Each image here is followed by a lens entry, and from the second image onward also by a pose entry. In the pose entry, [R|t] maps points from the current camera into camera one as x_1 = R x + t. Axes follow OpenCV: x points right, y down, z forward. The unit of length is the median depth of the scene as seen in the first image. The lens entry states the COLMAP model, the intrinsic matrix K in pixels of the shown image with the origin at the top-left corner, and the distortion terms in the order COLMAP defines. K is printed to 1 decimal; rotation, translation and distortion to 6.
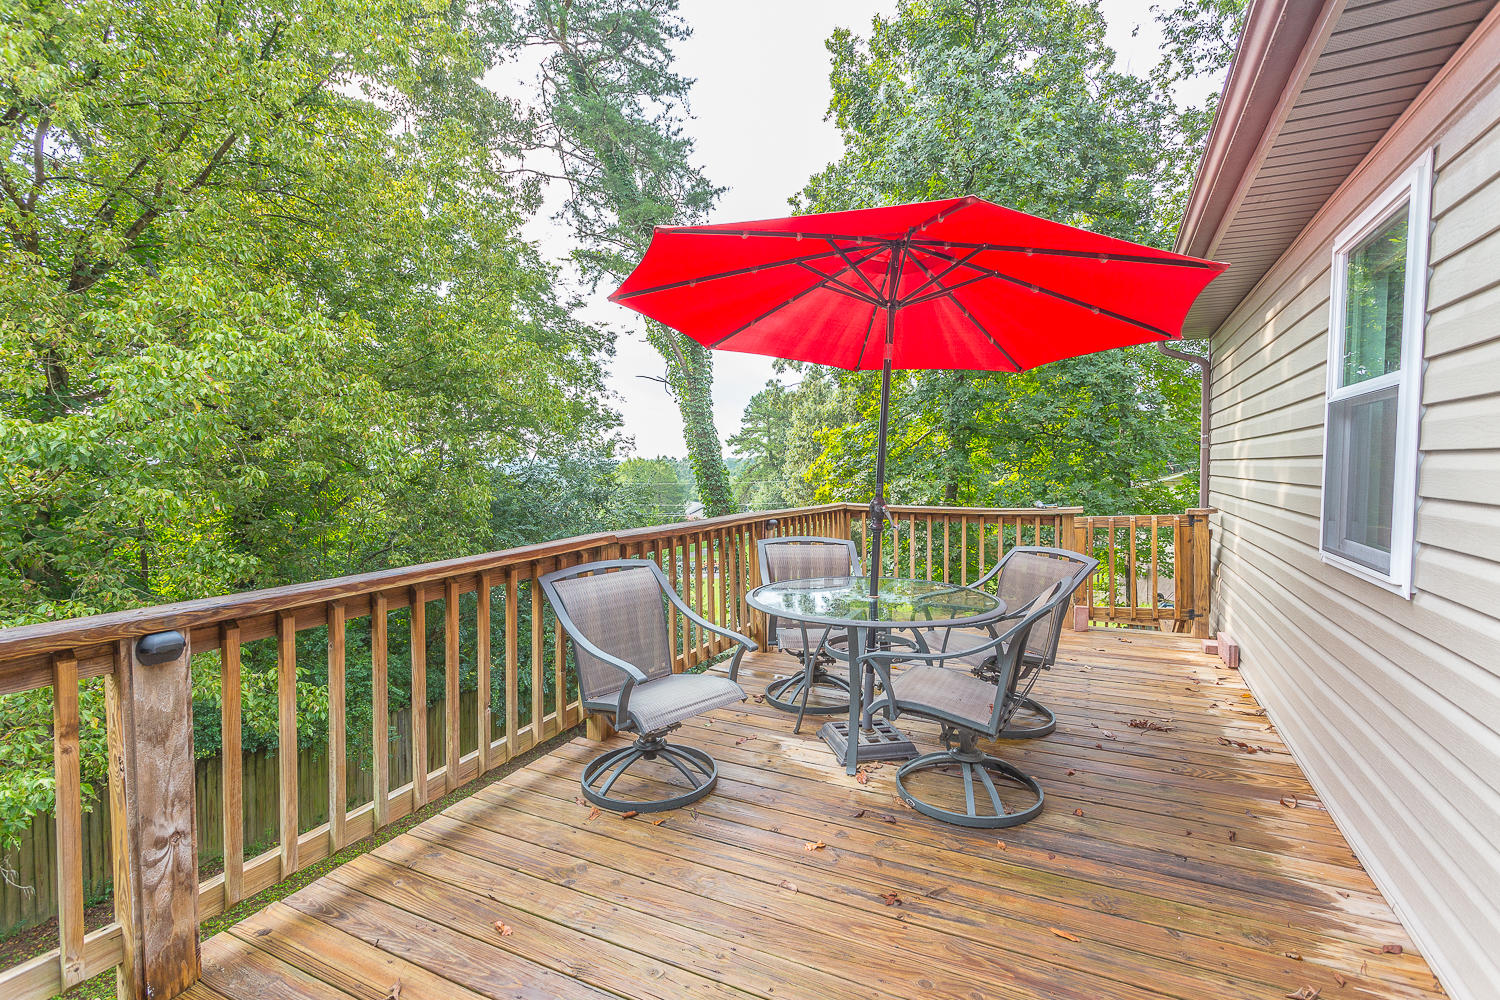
lens RADIAL K [[706.4, 0, 750.0], [0, 706.4, 500.0], [0, 0, 1]] dist [0.010173, -0.000179]
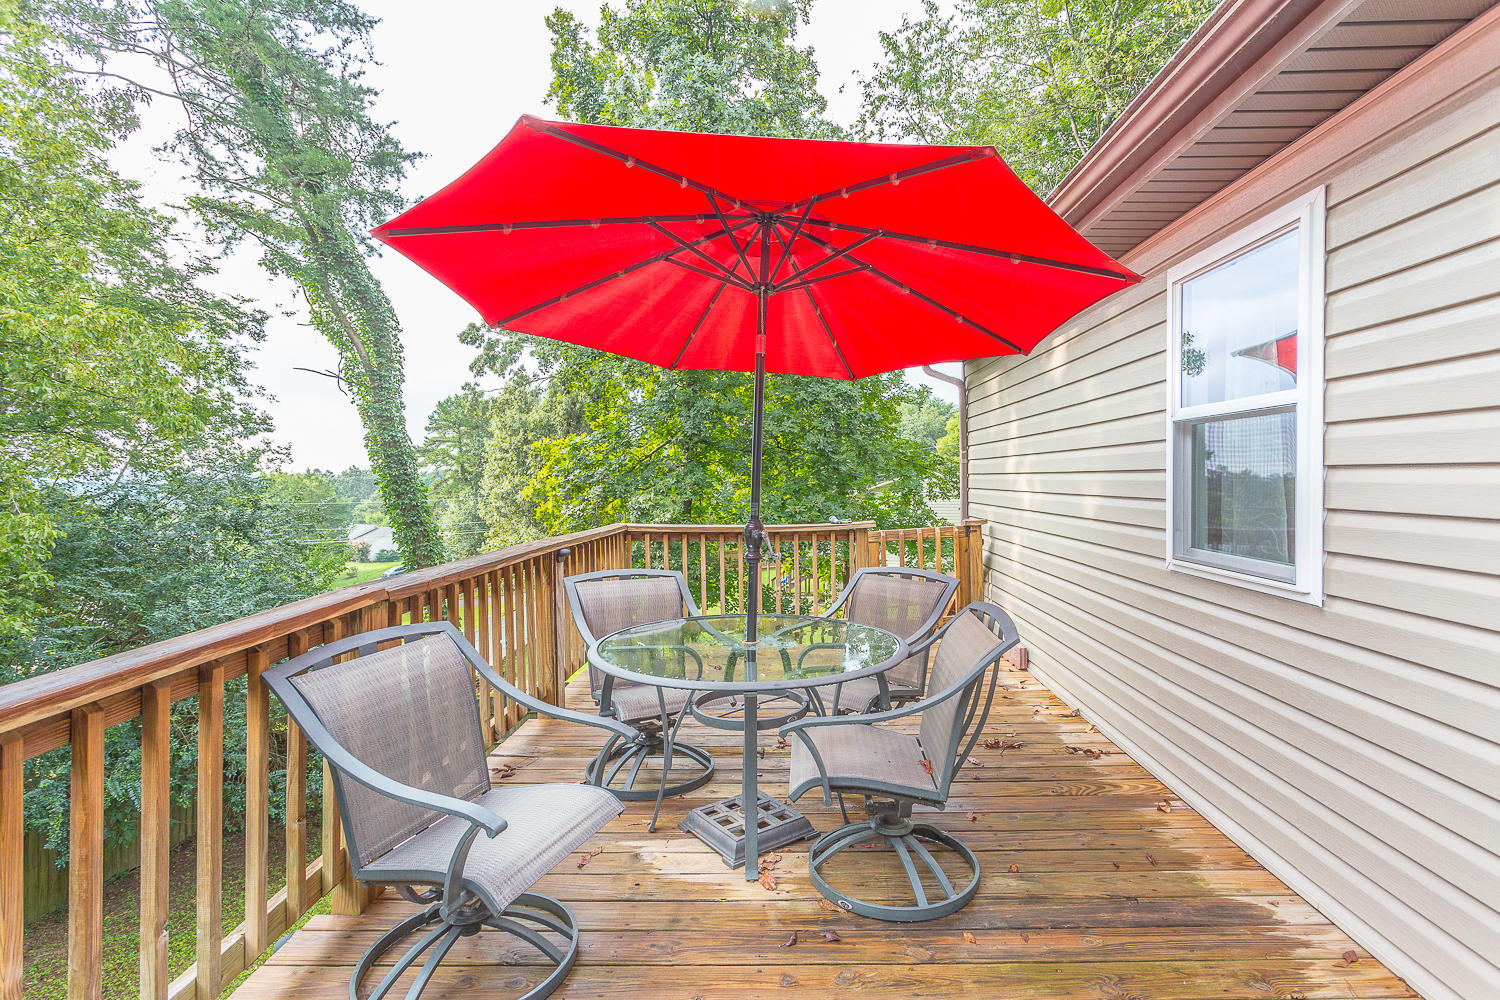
lens RADIAL K [[726.4, 0, 789.7], [0, 726.4, 485.1], [0, 0, 1]] dist [0.000599, 0.005842]
pose [[0.897283, -0.007947, 0.441384, -0.076493], [0.026151, 0.999039, -0.035174, -0.006748], [-0.440680, 0.043104, 0.896629, 0.113396]]
